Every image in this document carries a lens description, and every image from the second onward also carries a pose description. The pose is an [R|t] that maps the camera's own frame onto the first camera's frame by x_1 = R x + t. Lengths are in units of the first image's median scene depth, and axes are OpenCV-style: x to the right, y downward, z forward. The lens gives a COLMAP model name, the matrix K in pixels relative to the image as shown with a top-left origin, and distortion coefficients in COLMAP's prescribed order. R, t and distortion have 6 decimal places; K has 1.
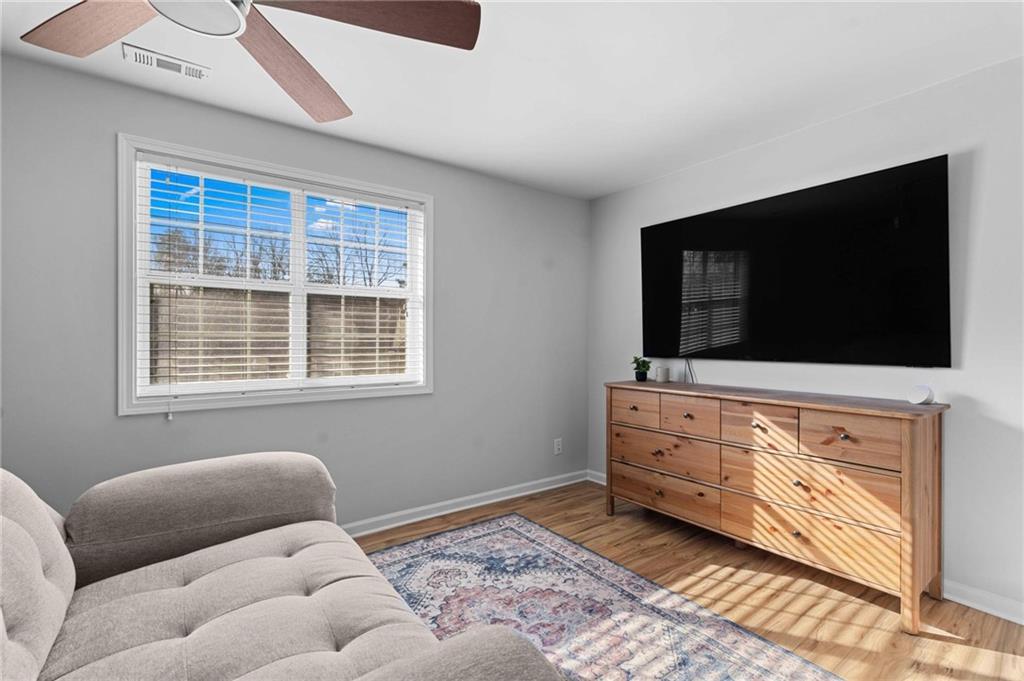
lens RADIAL K [[463.7, 0, 518.6], [0, 463.7, 340.7], [0, 0, 1]] dist [-0.003670, -0.000238]
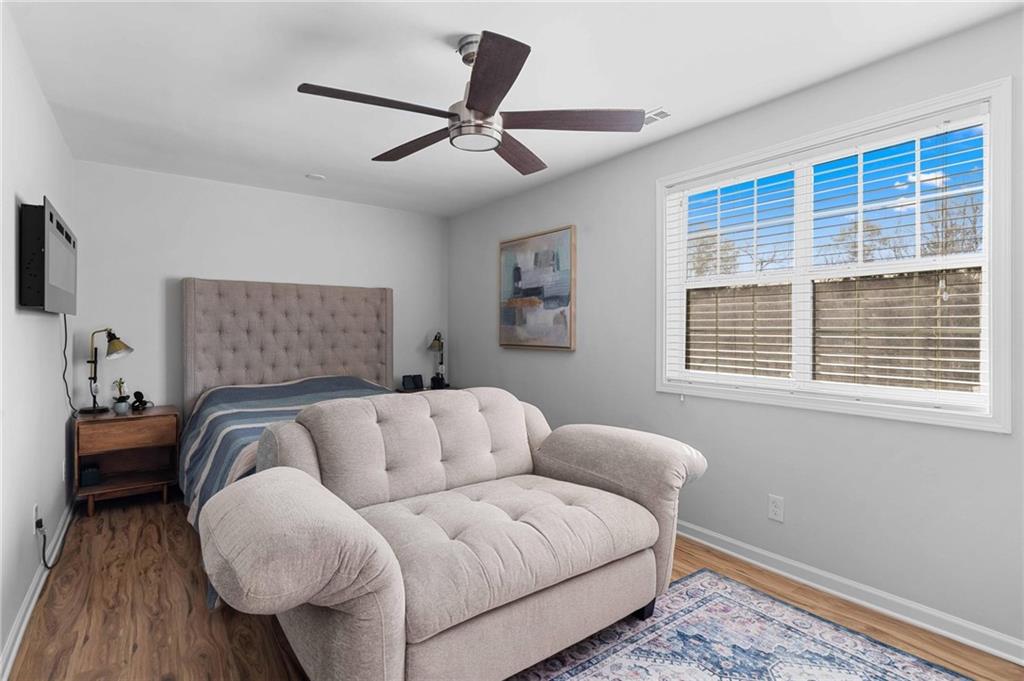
lens RADIAL K [[524.2, 0, 522.7], [0, 524.2, 334.7], [0, 0, 1]] dist [0.001481, 0.000623]
pose [[-0.012303, 0.002940, -0.999920, 0.525527], [-0.011250, 0.999932, 0.003079, -0.000544], [0.999861, 0.011287, -0.012269, 0.505226]]
